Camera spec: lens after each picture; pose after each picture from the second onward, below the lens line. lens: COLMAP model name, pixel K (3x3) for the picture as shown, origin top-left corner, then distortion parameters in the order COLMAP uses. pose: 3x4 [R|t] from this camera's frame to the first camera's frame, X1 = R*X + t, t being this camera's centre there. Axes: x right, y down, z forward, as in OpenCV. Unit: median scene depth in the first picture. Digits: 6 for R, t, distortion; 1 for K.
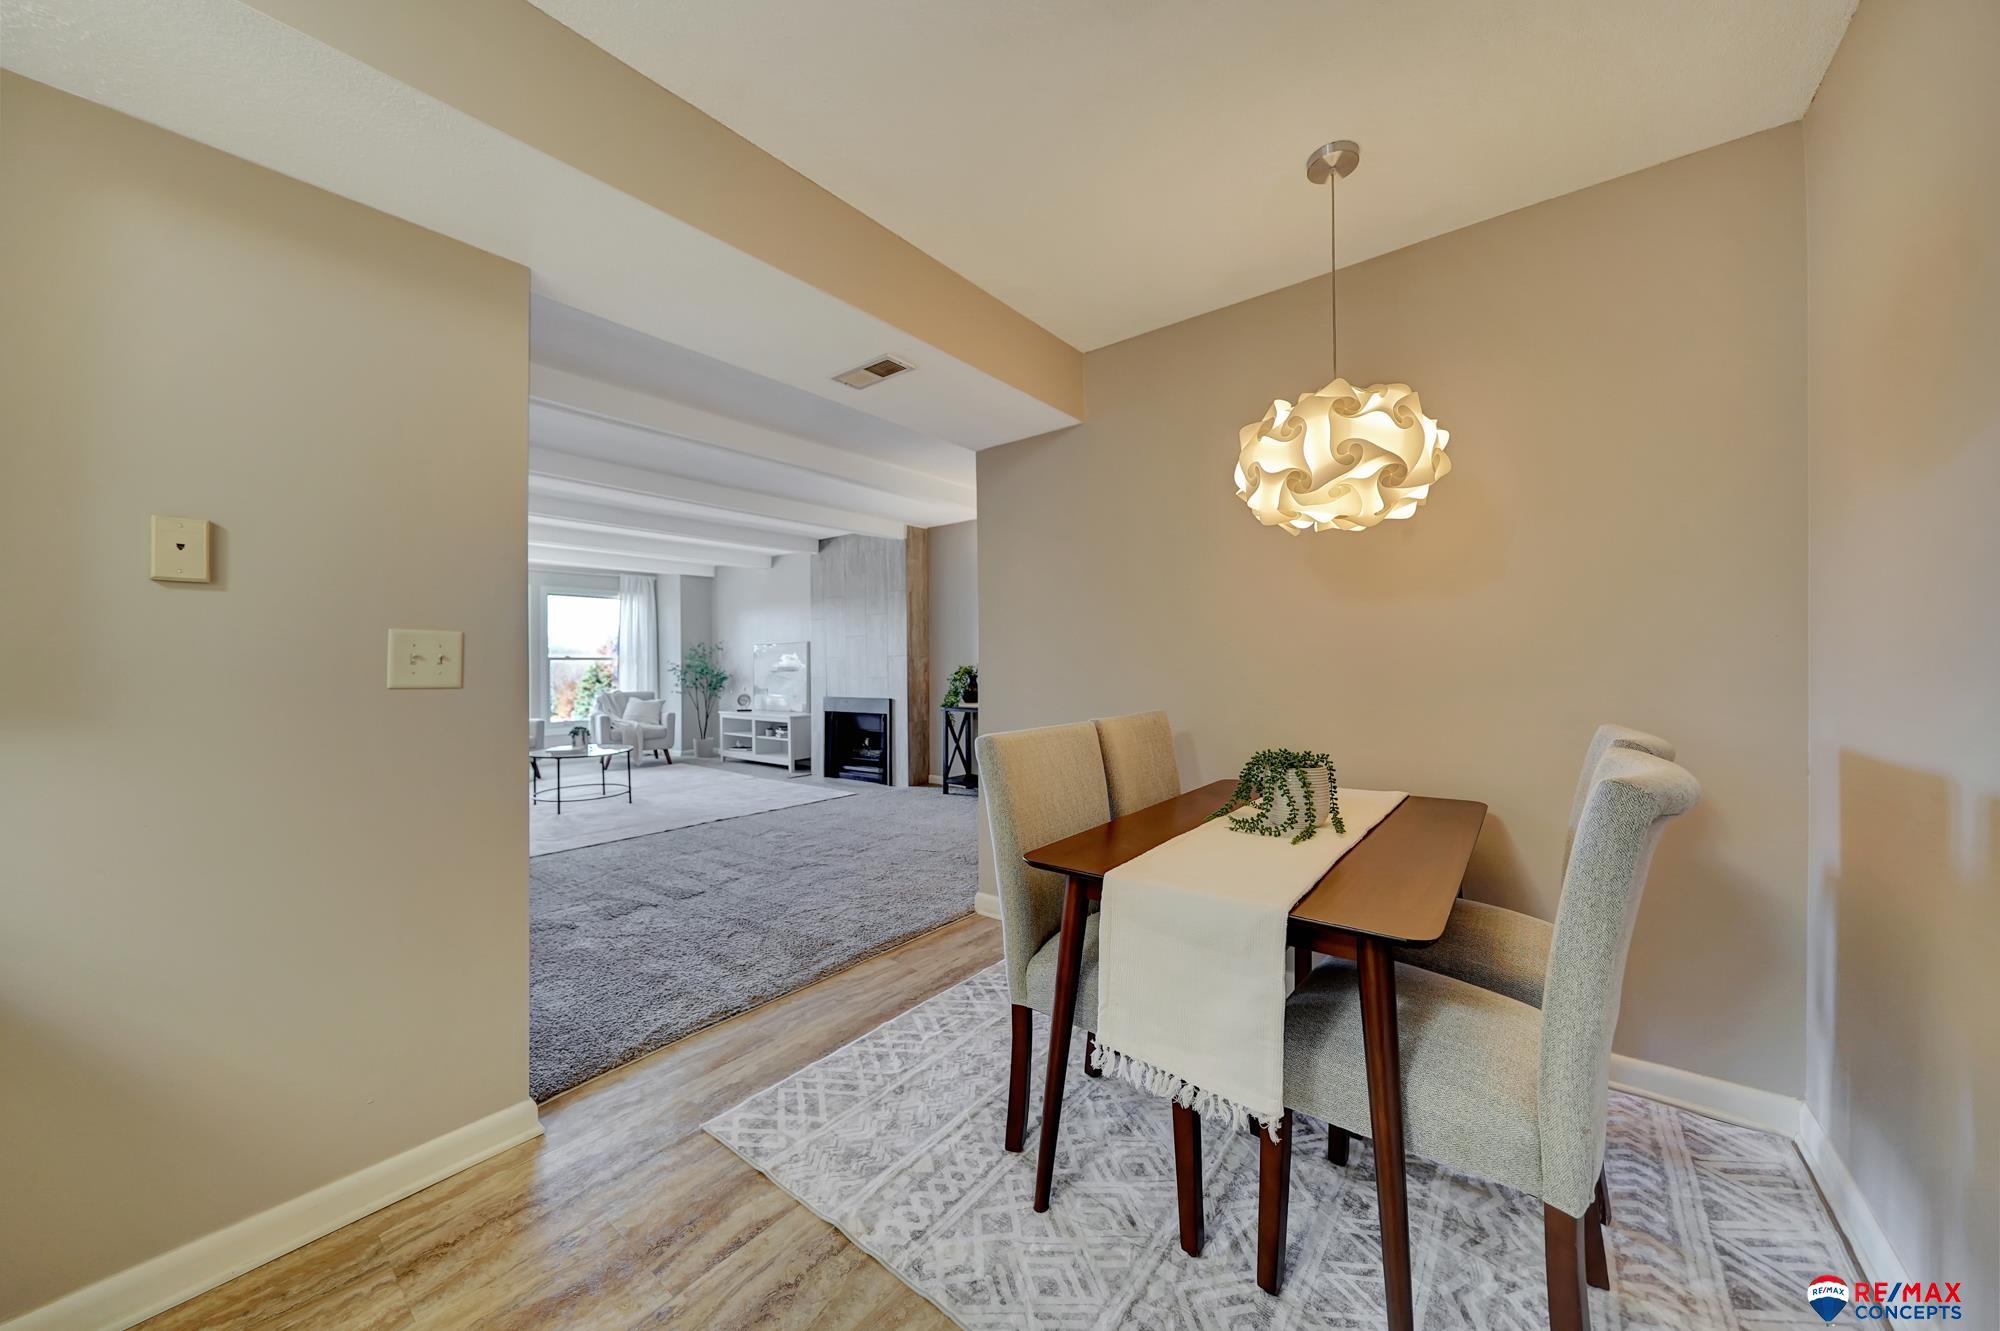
lens RADIAL K [[695.5, 0, 990.4], [0, 695.5, 646.3], [0, 0, 1]] dist [-0.000306, -0.000034]
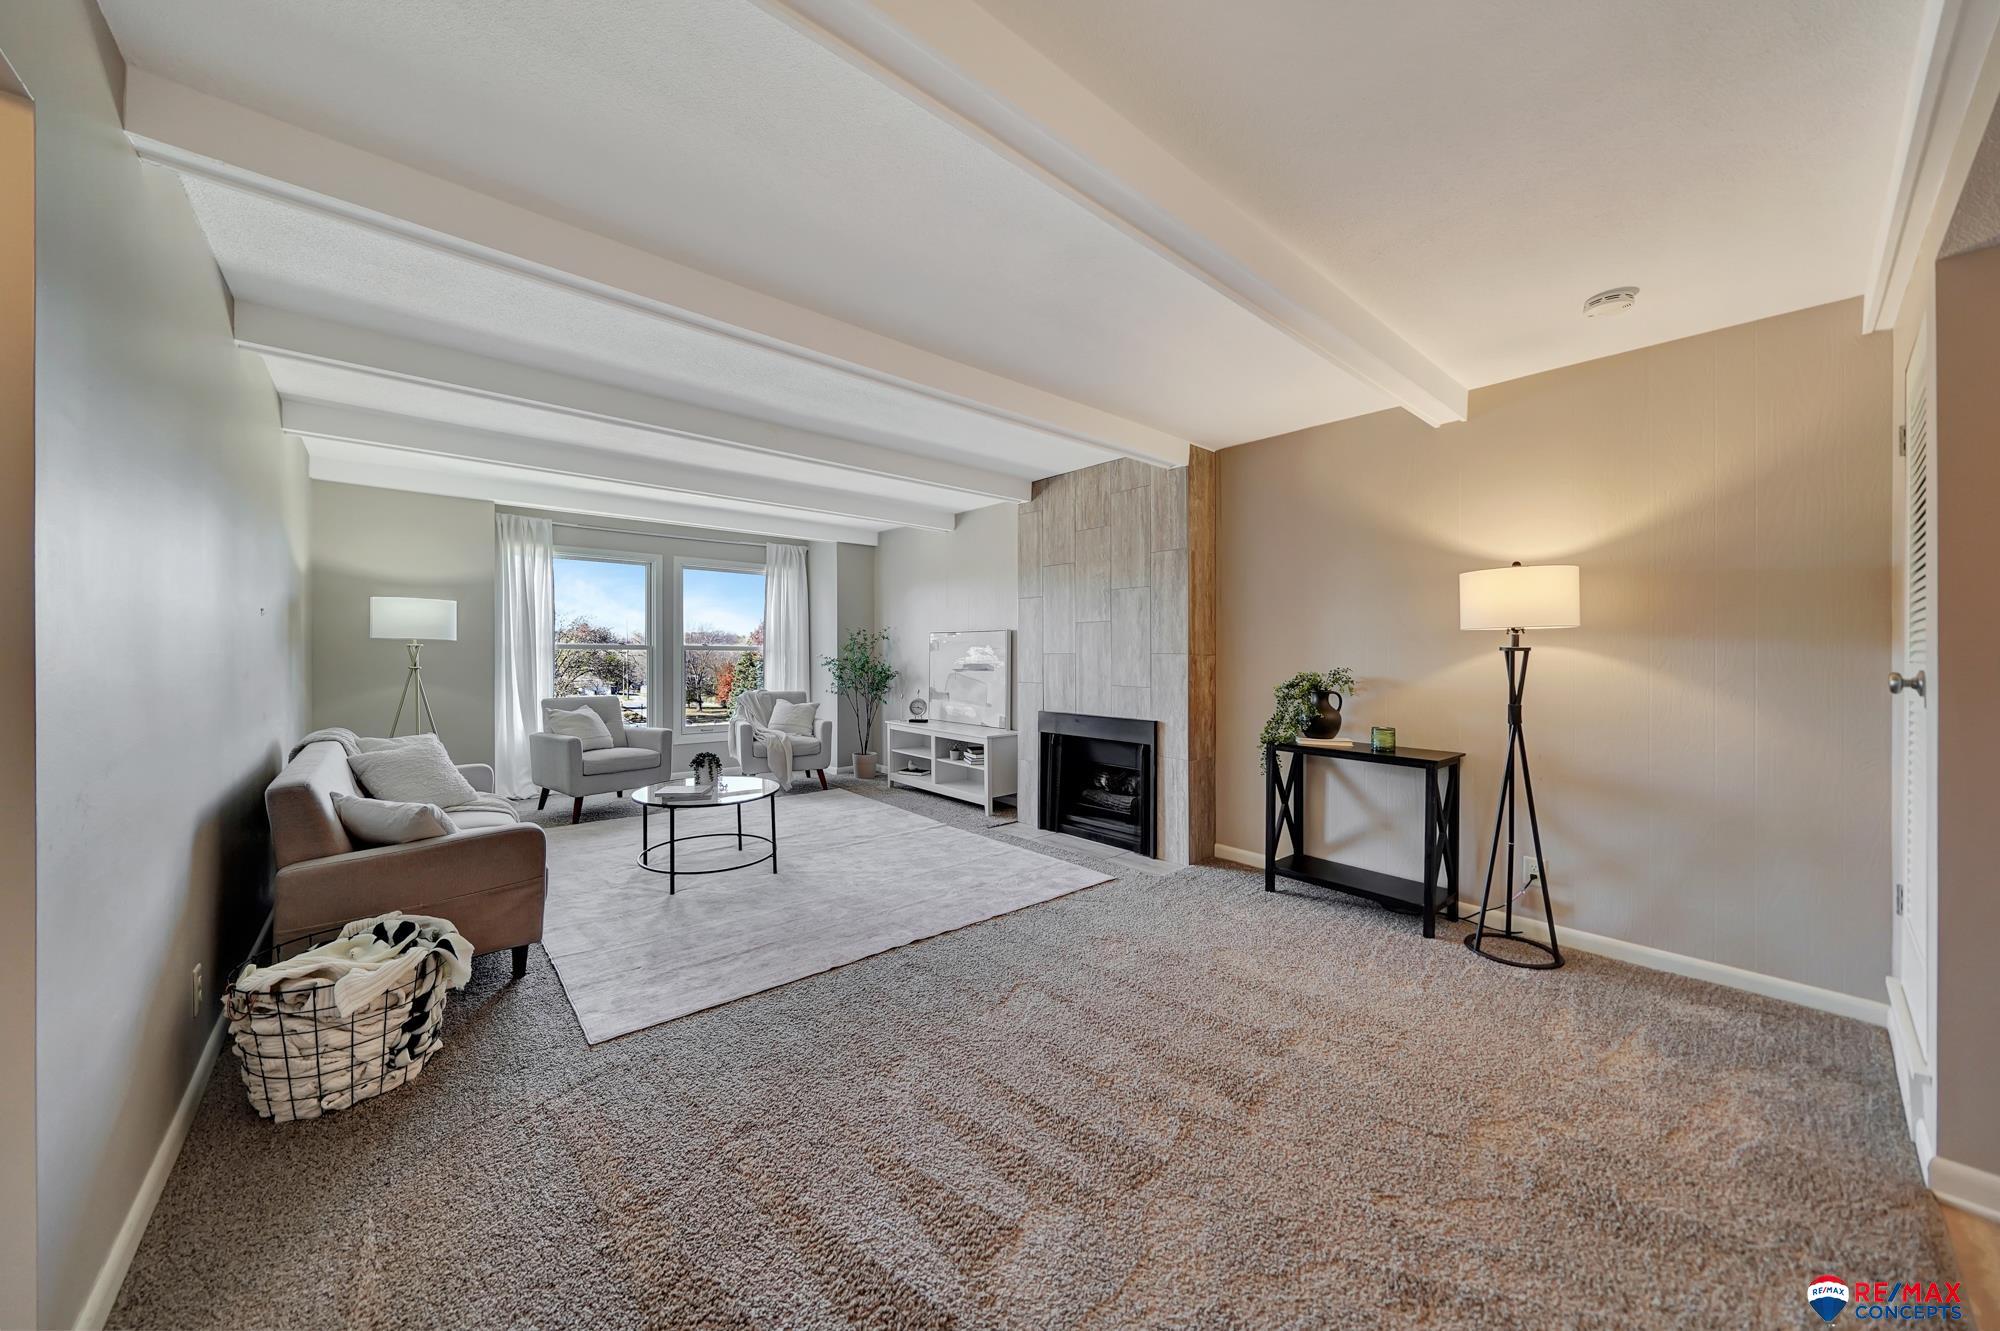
lens RADIAL K [[695.5, 0, 990.4], [0, 695.5, 646.3], [0, 0, 1]] dist [-0.000306, -0.000034]
pose [[0.982960, 0.012629, -0.183383, -0.152882], [-0.009513, 0.999795, 0.017862, -0.002490], [0.183571, -0.015813, 0.982879, 0.302527]]
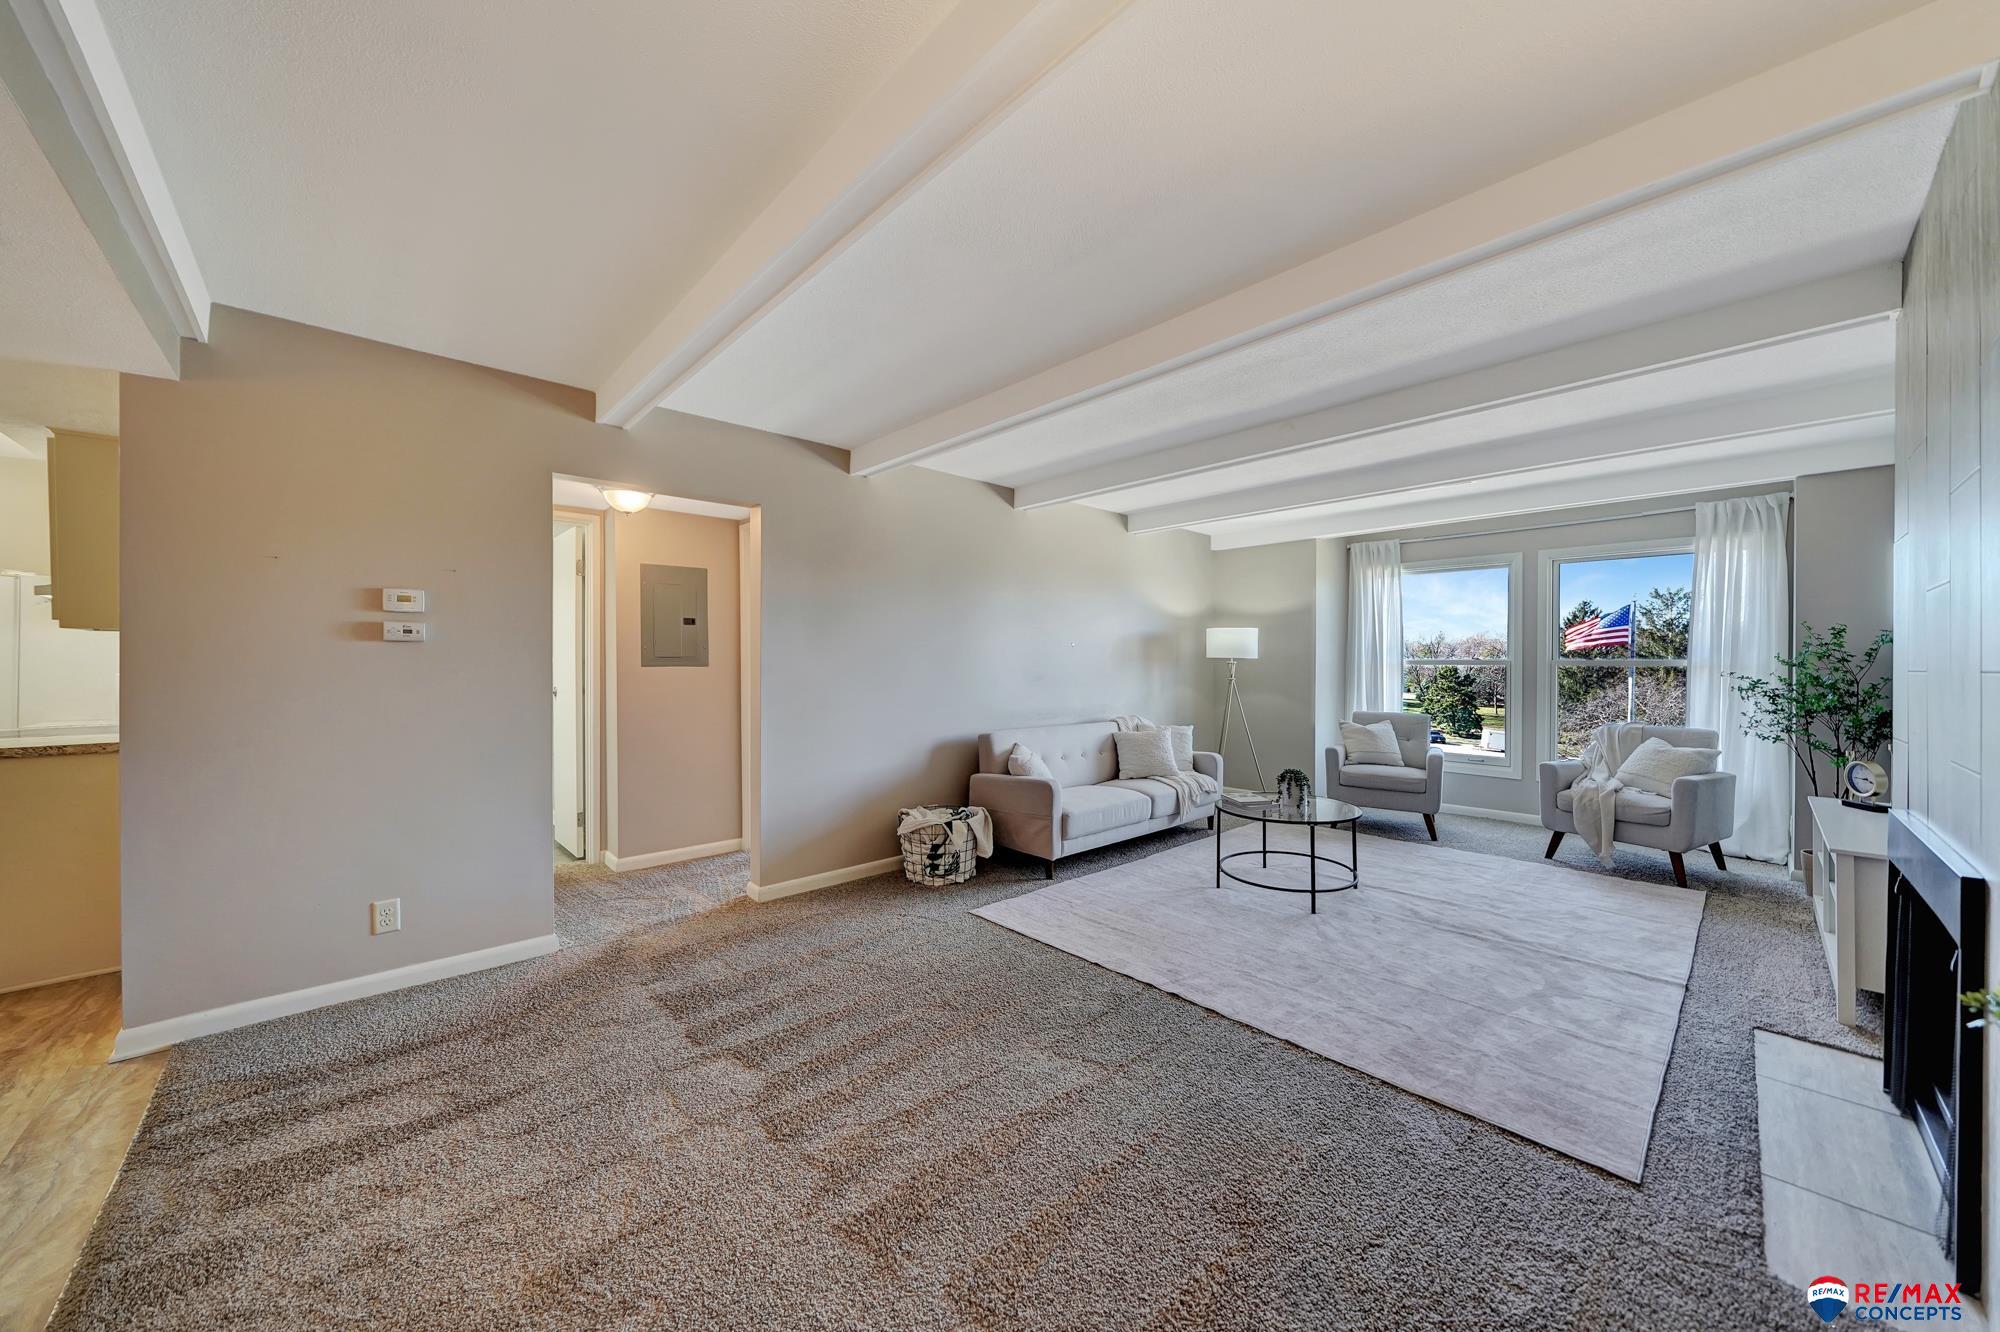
lens RADIAL K [[699.9, 0, 1000.0], [0, 699.9, 666.0], [0, 0, 1]] dist [-0.000701, -0.000096]
pose [[-0.142655, 0.010966, -0.989712, 0.085477], [0.025002, 0.999659, 0.007472, 0.002899], [0.989457, -0.023679, -0.142881, 0.637941]]
